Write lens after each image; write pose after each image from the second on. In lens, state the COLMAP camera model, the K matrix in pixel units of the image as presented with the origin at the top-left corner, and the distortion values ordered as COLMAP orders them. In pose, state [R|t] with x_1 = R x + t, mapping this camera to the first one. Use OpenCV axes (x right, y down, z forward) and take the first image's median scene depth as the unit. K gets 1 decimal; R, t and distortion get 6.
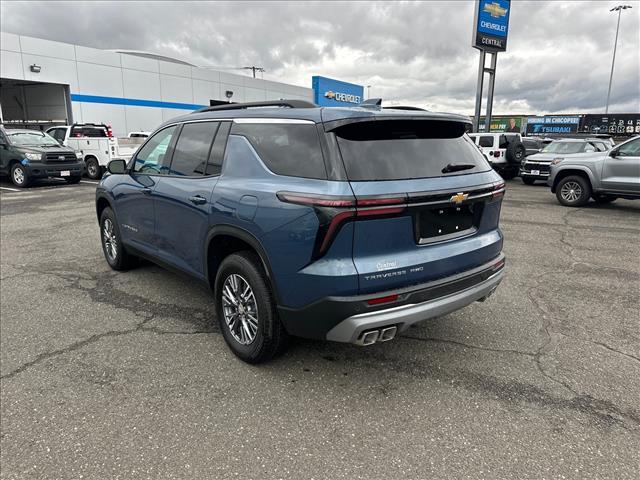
lens RADIAL K [[453.9, 0, 322.4], [0, 453.9, 224.1], [0, 0, 1]] dist [0.048405, -0.056029]
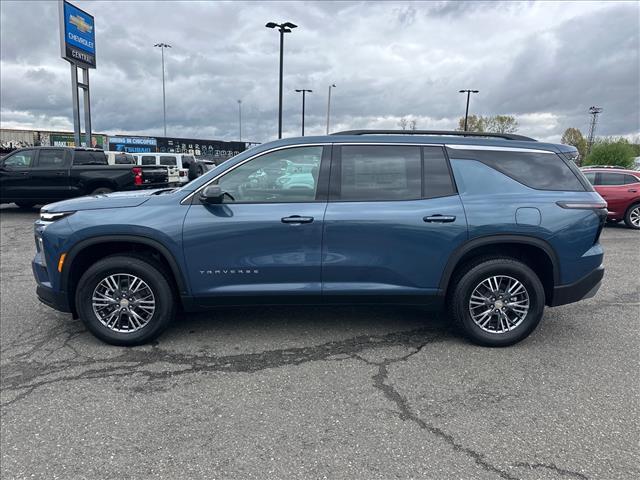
lens RADIAL K [[453.9, 0, 322.4], [0, 453.9, 224.1], [0, 0, 1]] dist [0.048405, -0.056029]
pose [[0.614422, -0.092568, 0.783528, -0.249318], [0.124182, 0.992061, 0.019825, -0.018120], [-0.779143, 0.085119, 0.621040, 0.107431]]
